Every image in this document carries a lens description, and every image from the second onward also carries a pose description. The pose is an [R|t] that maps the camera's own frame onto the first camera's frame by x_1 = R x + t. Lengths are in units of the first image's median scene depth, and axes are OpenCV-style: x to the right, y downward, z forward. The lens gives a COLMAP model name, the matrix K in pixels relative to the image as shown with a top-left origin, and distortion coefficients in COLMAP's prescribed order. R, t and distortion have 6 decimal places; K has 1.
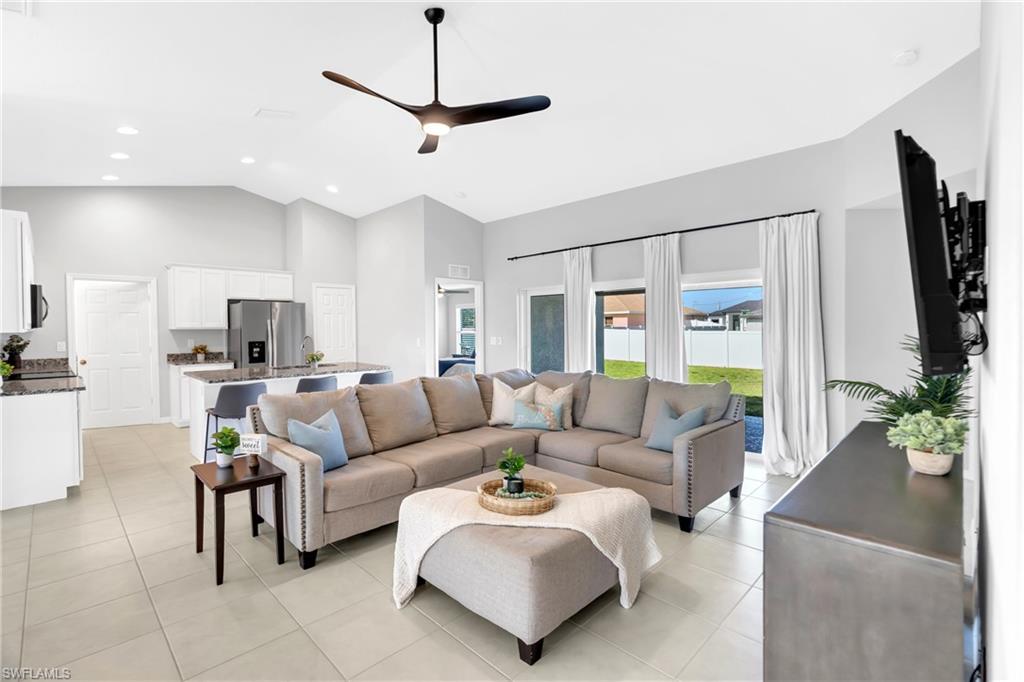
lens RADIAL K [[462.8, 0, 509.1], [0, 462.8, 333.2], [0, 0, 1]] dist [-0.002058, 0.000302]
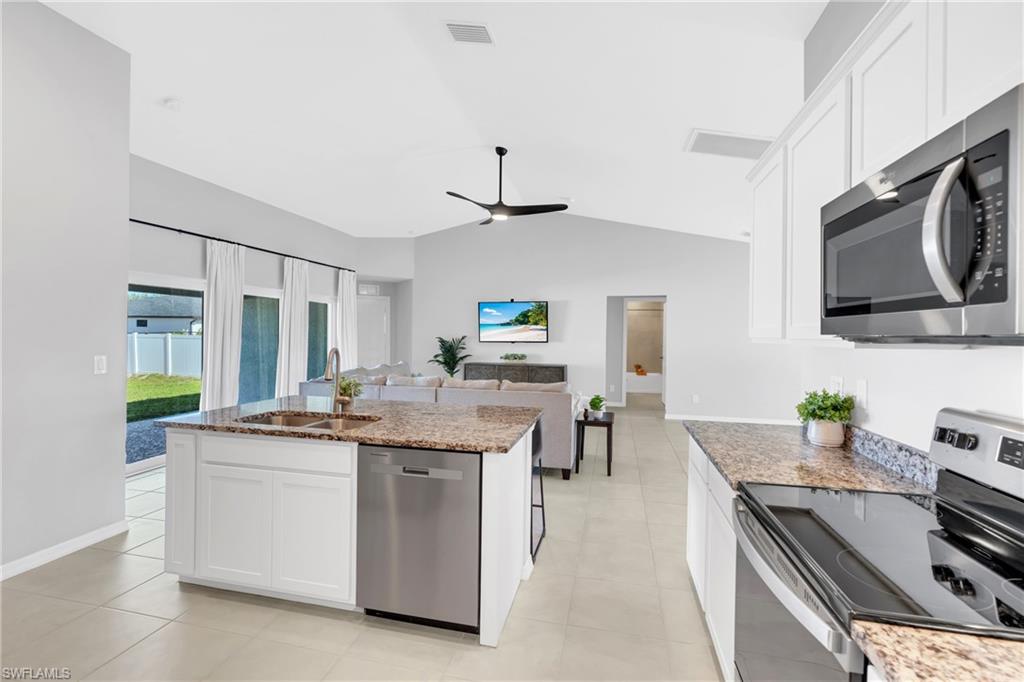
lens RADIAL K [[462.8, 0, 509.1], [0, 462.8, 333.2], [0, 0, 1]] dist [-0.002058, 0.000302]
pose [[-0.514131, 0.001490, 0.857710, -0.784715], [0.004669, 0.999989, 0.001062, -0.008239], [-0.857699, 0.004550, -0.514132, 0.878959]]
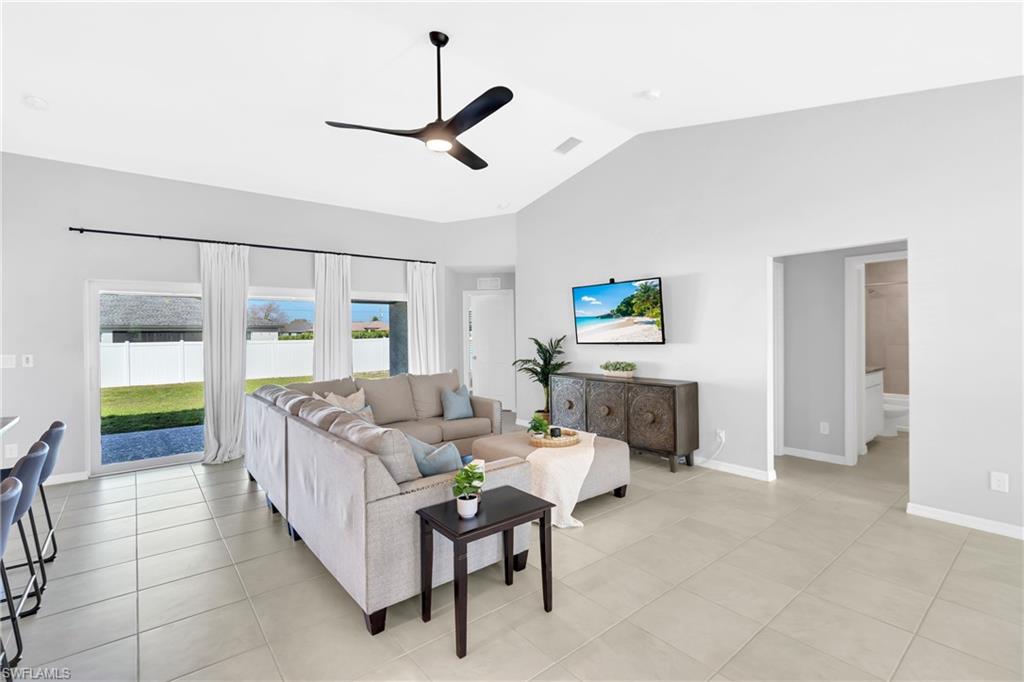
lens RADIAL K [[462.8, 0, 509.1], [0, 462.8, 333.2], [0, 0, 1]] dist [-0.002058, 0.000302]
pose [[0.116579, 0.004148, 0.993173, -0.570049], [0.023205, 0.999707, -0.006899, -0.000865], [-0.992910, 0.023851, 0.116448, 0.347576]]
